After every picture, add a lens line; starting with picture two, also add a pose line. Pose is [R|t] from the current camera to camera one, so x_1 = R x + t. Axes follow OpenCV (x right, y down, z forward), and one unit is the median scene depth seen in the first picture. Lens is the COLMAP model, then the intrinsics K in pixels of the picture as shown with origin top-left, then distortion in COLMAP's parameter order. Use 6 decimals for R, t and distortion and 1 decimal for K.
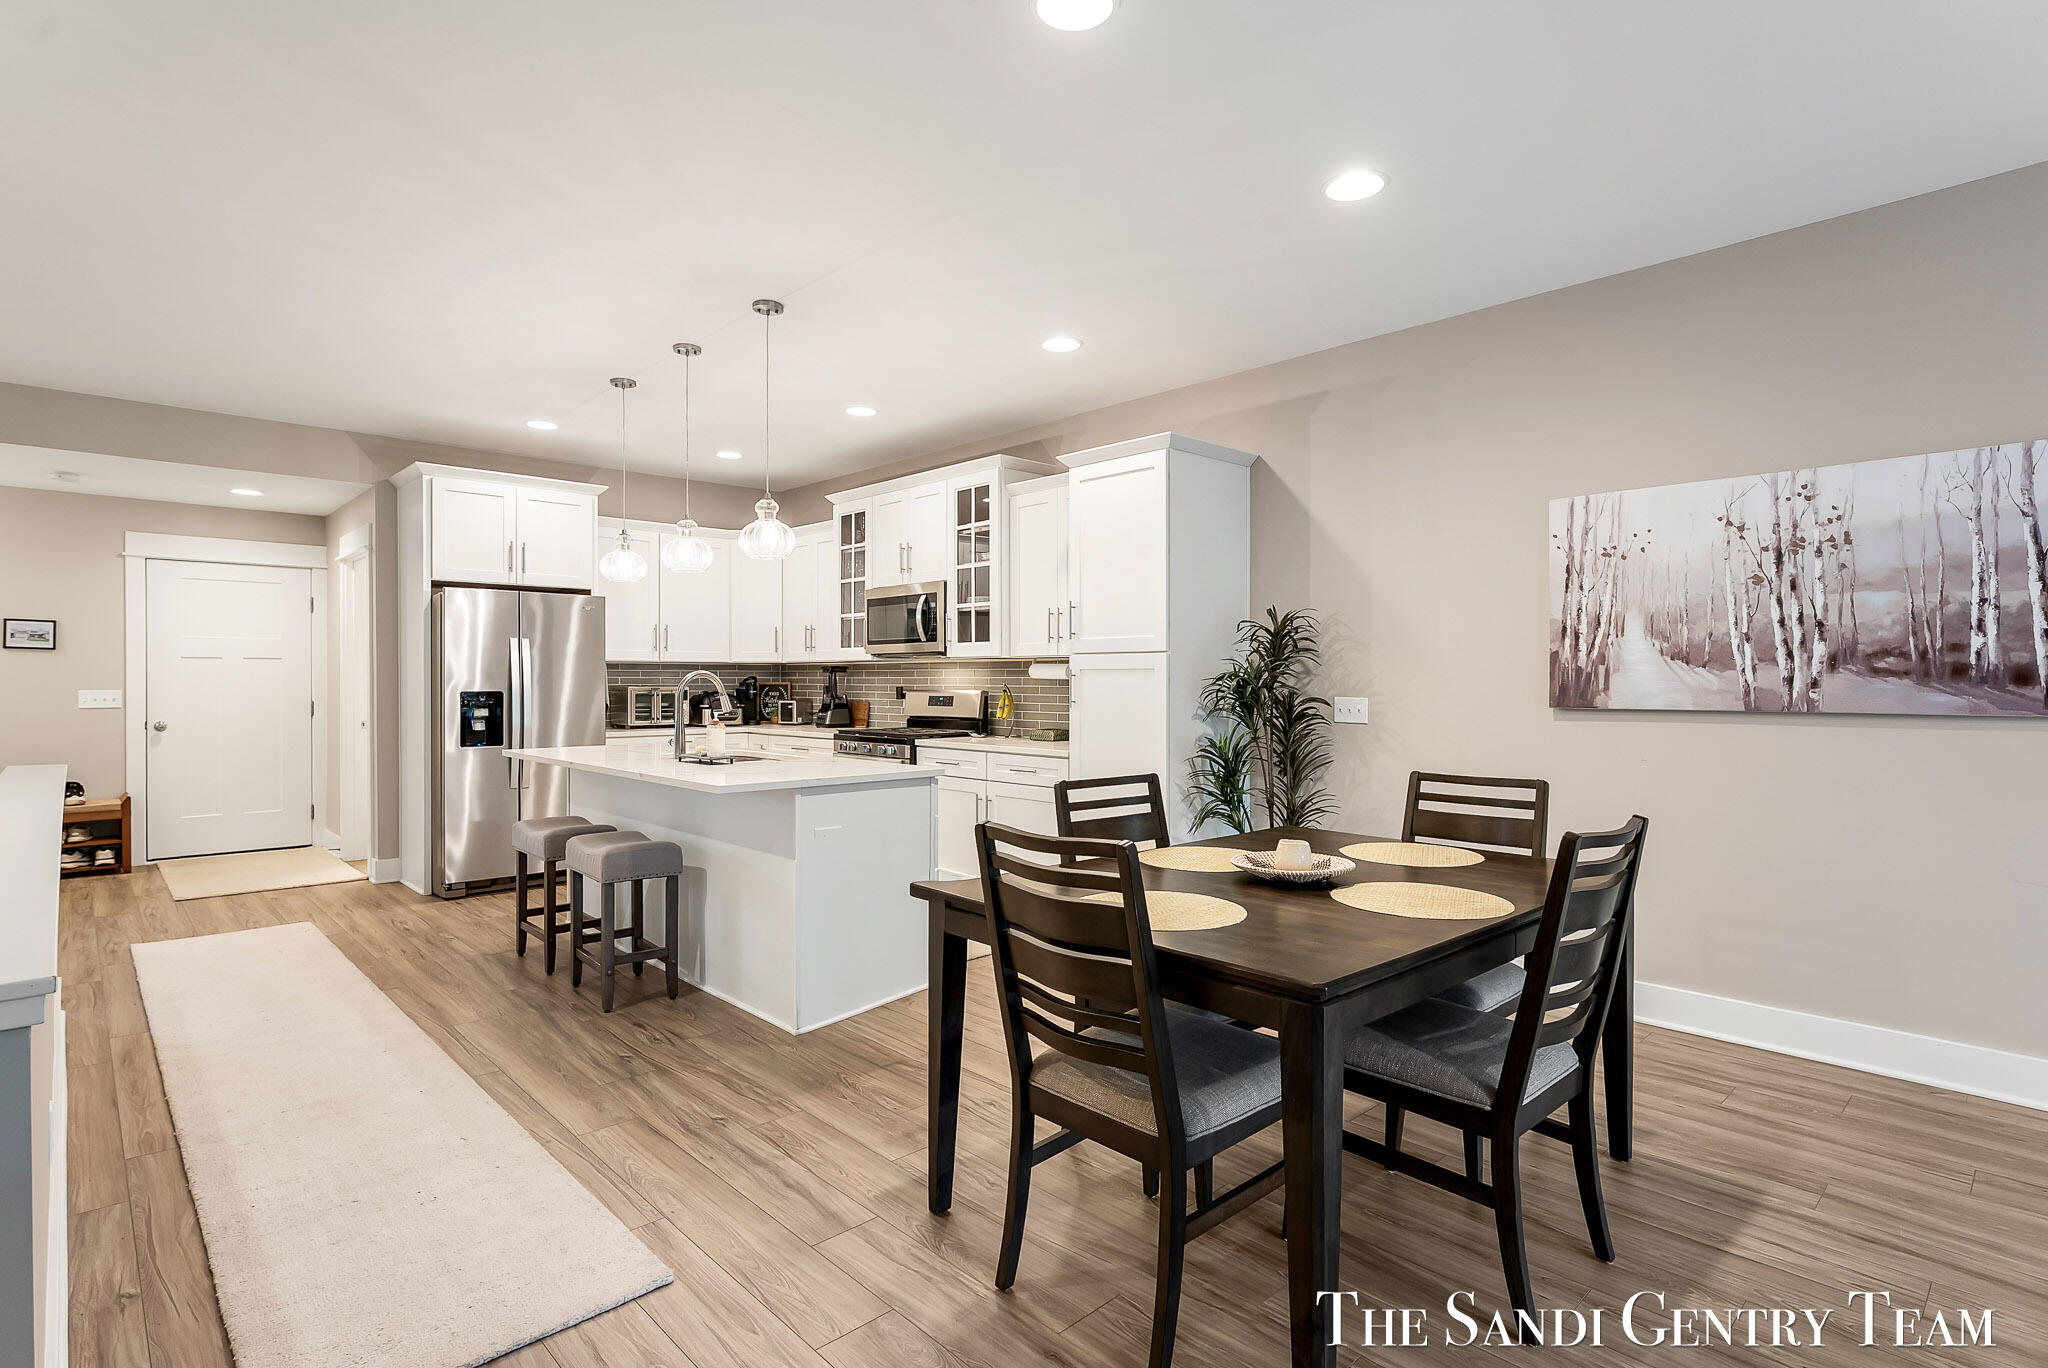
lens RADIAL K [[1018.3, 0, 1030.5], [0, 1018.3, 685.4], [0, 0, 1]] dist [0.003892, -0.000694]
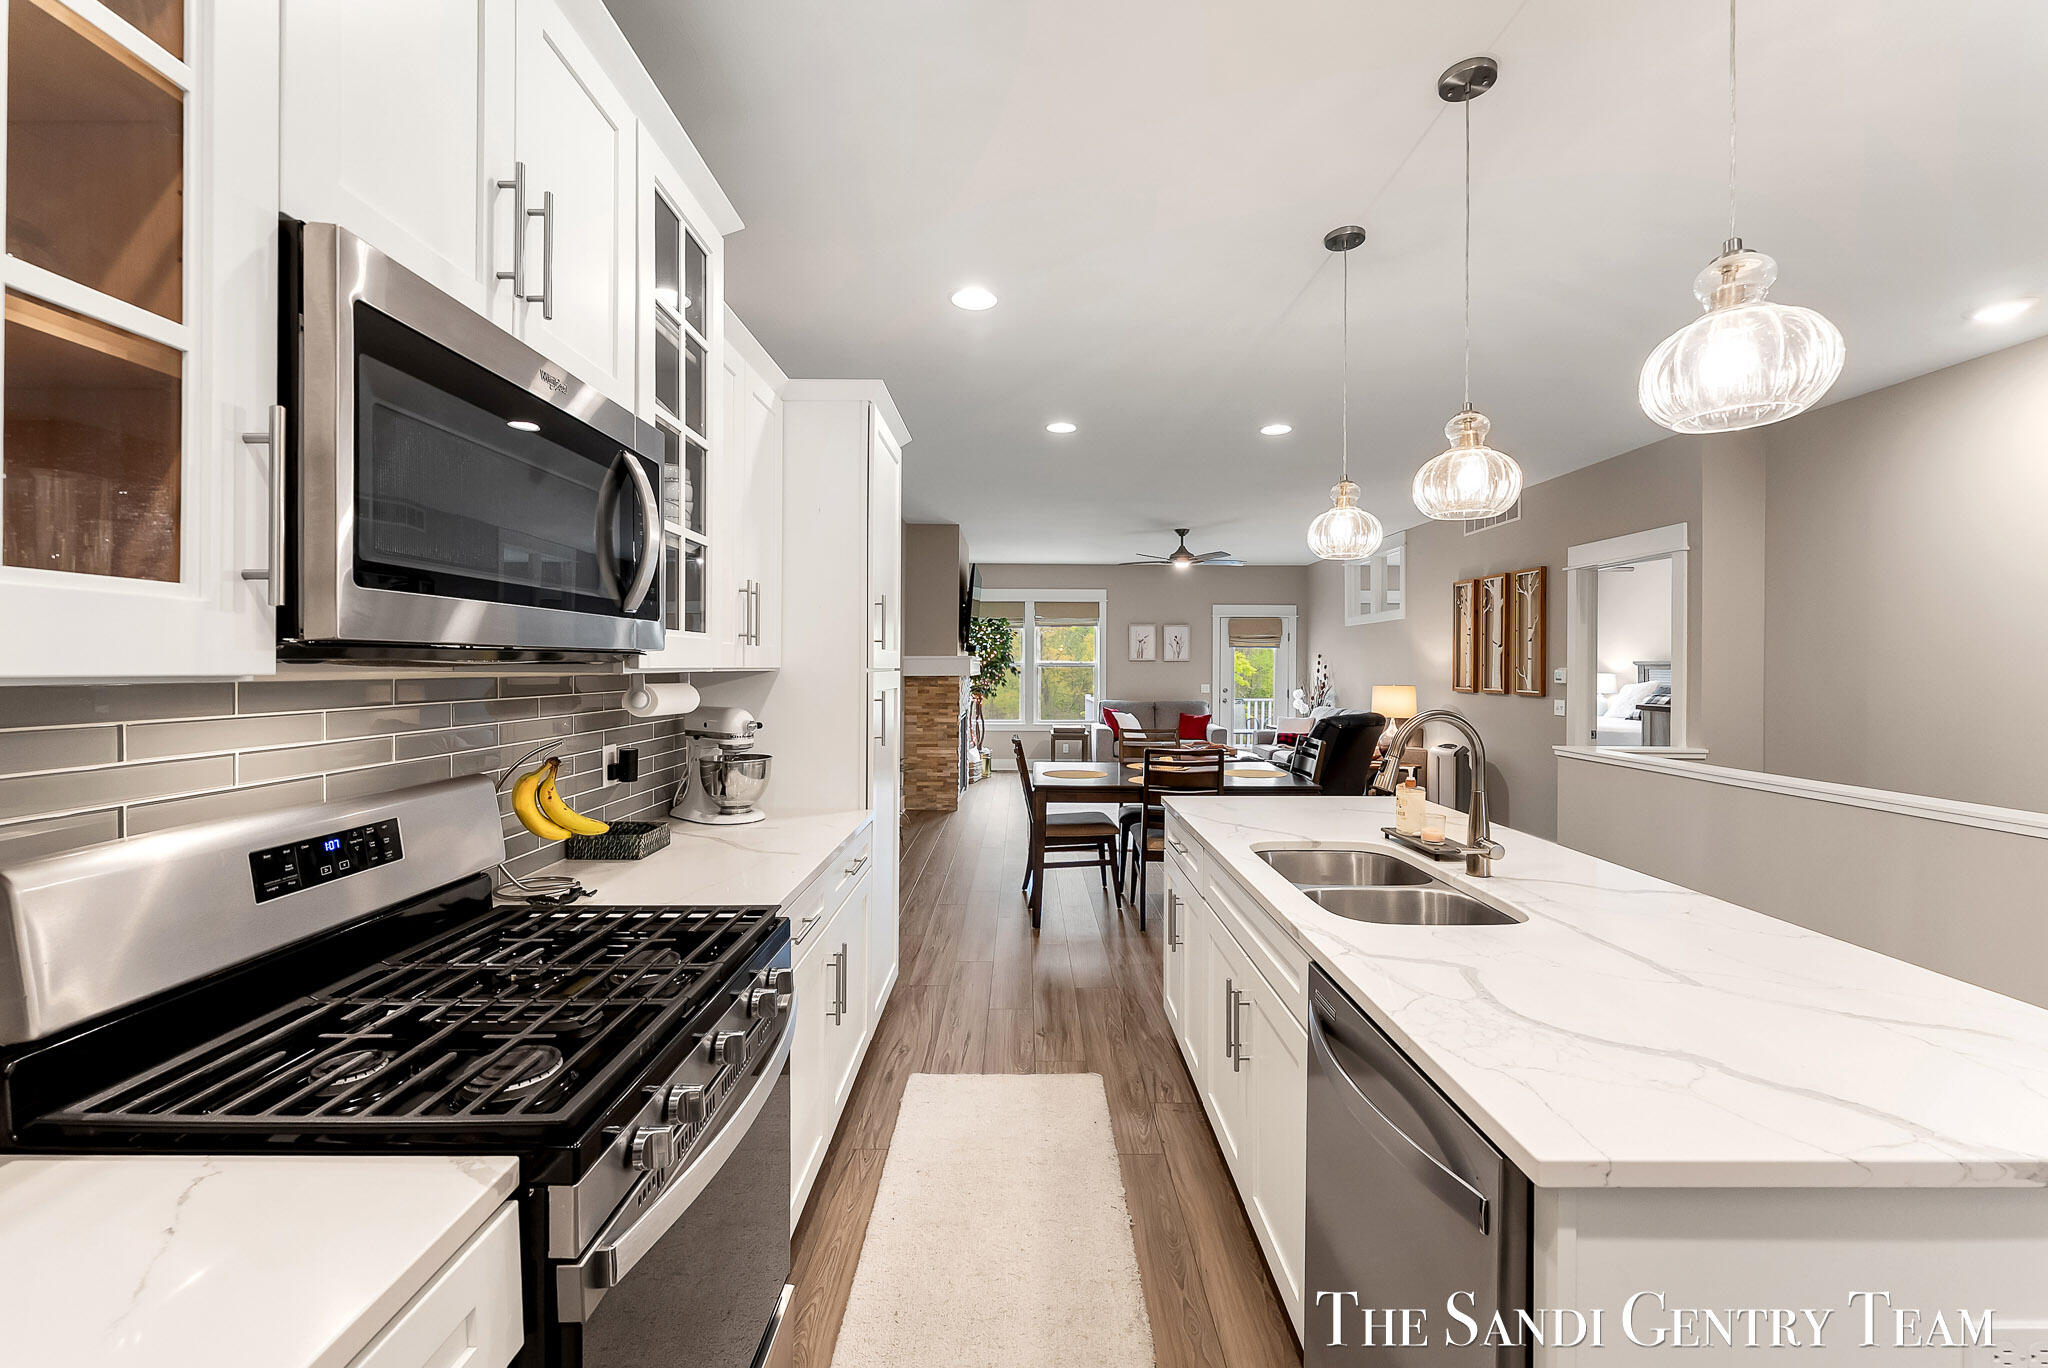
lens RADIAL K [[832.7, 0, 1035.1], [0, 832.7, 675.9], [0, 0, 1]] dist [0.004421, -0.002070]
pose [[-0.732211, -0.011338, 0.680984, -0.368007], [0.000229, 0.999857, 0.016892, -0.031114], [-0.681078, 0.012524, -0.732103, 1.149102]]
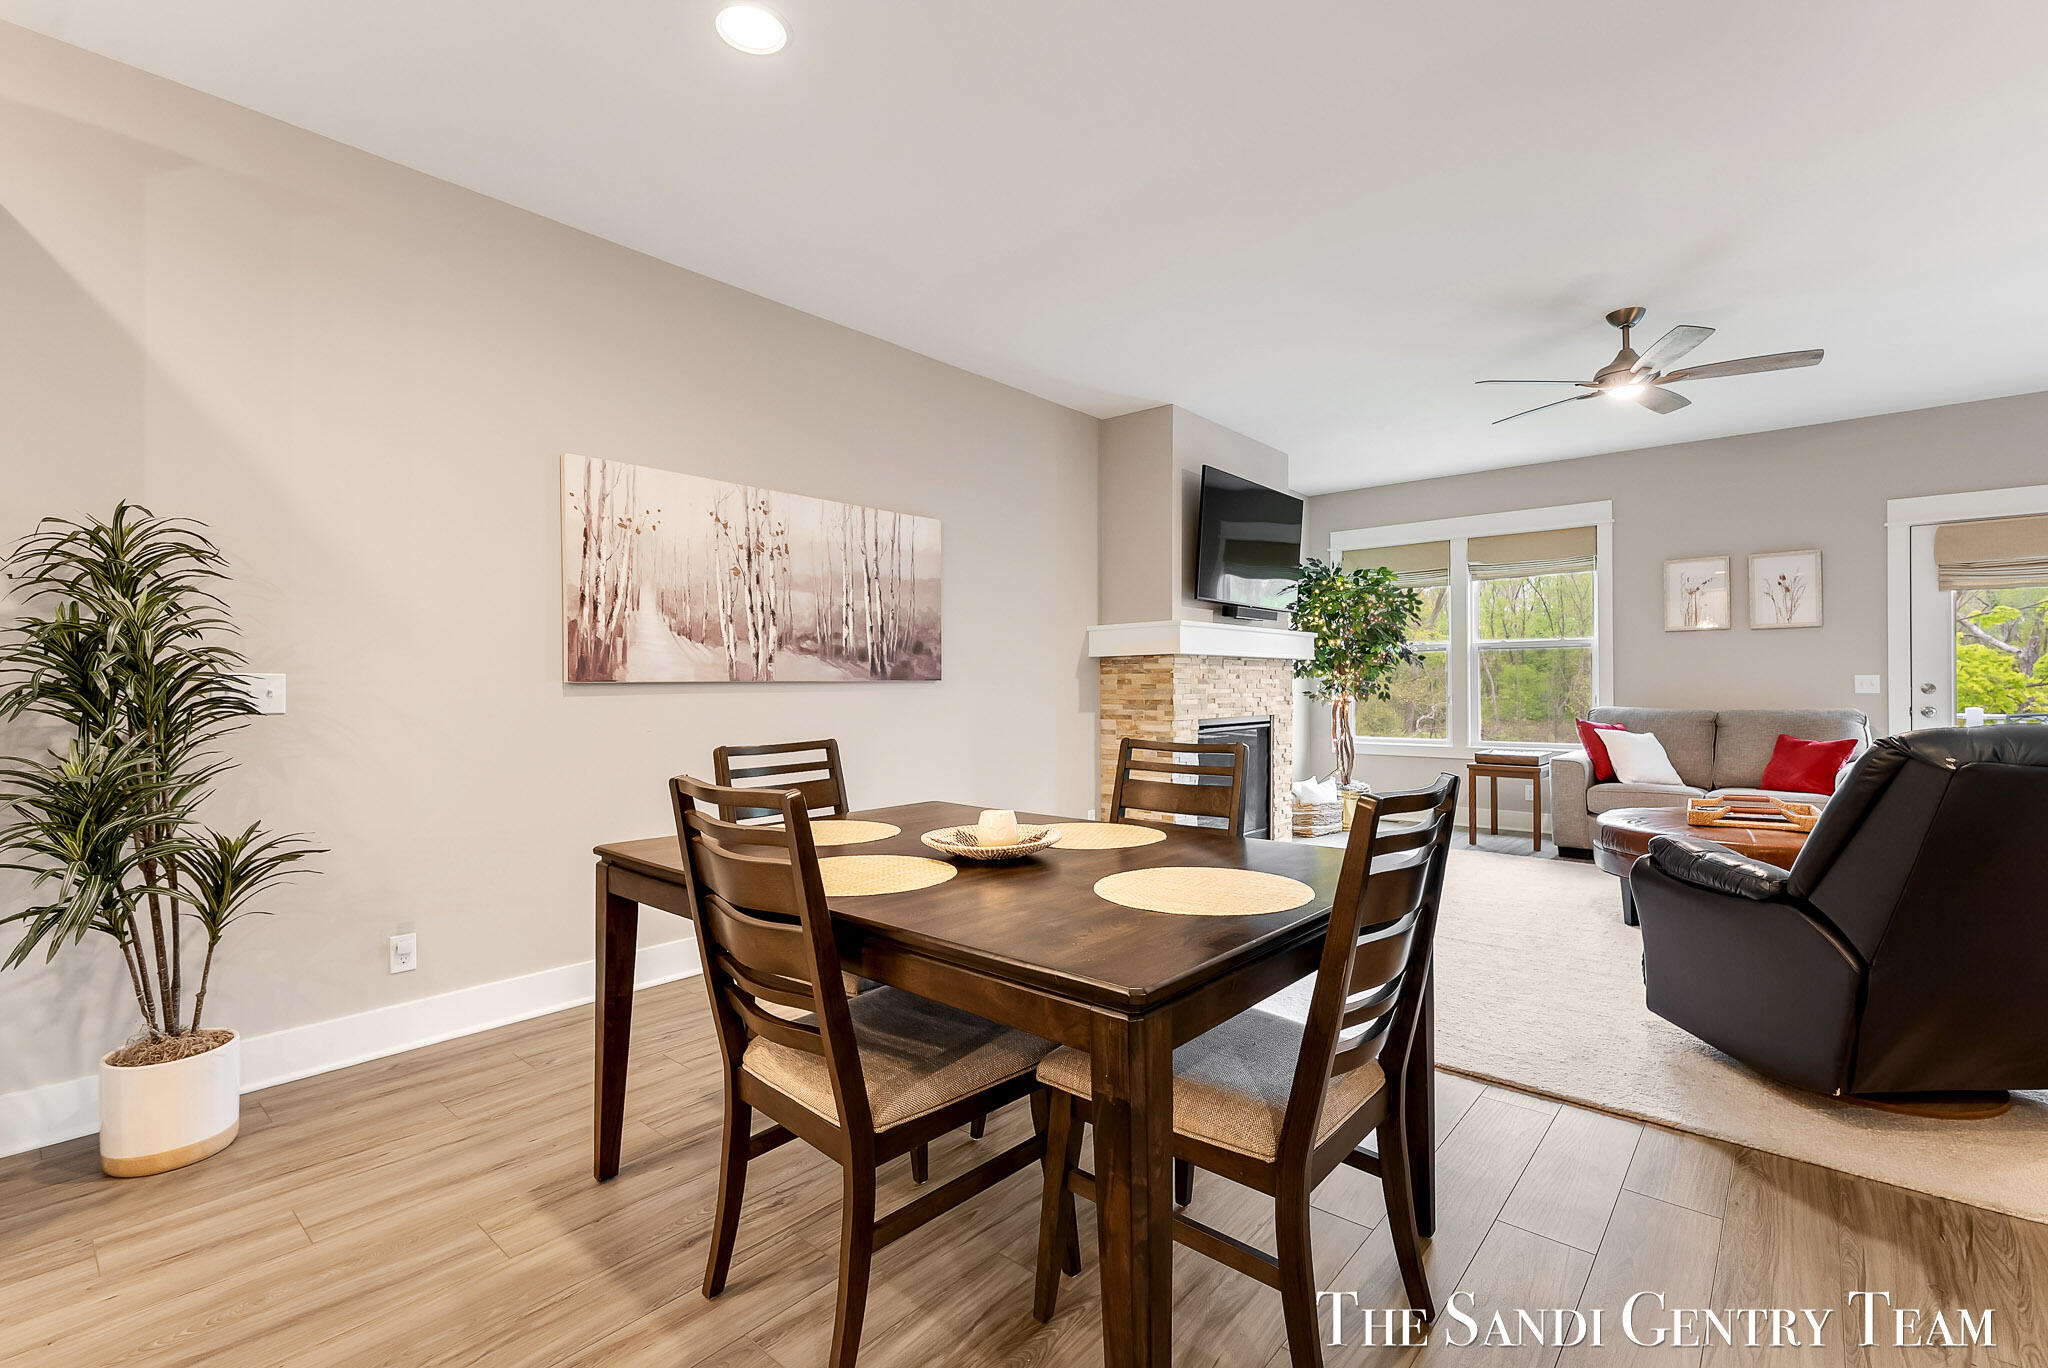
lens RADIAL K [[907.6, 0, 1025.0], [0, 907.6, 684.3], [0, 0, 1]] dist [0.001400, -0.002282]
pose [[-0.094544, 0.000622, 0.995520, -0.224252], [0.012415, 0.999923, 0.000554, 0.019078], [-0.995443, 0.012412, -0.094545, 0.456575]]
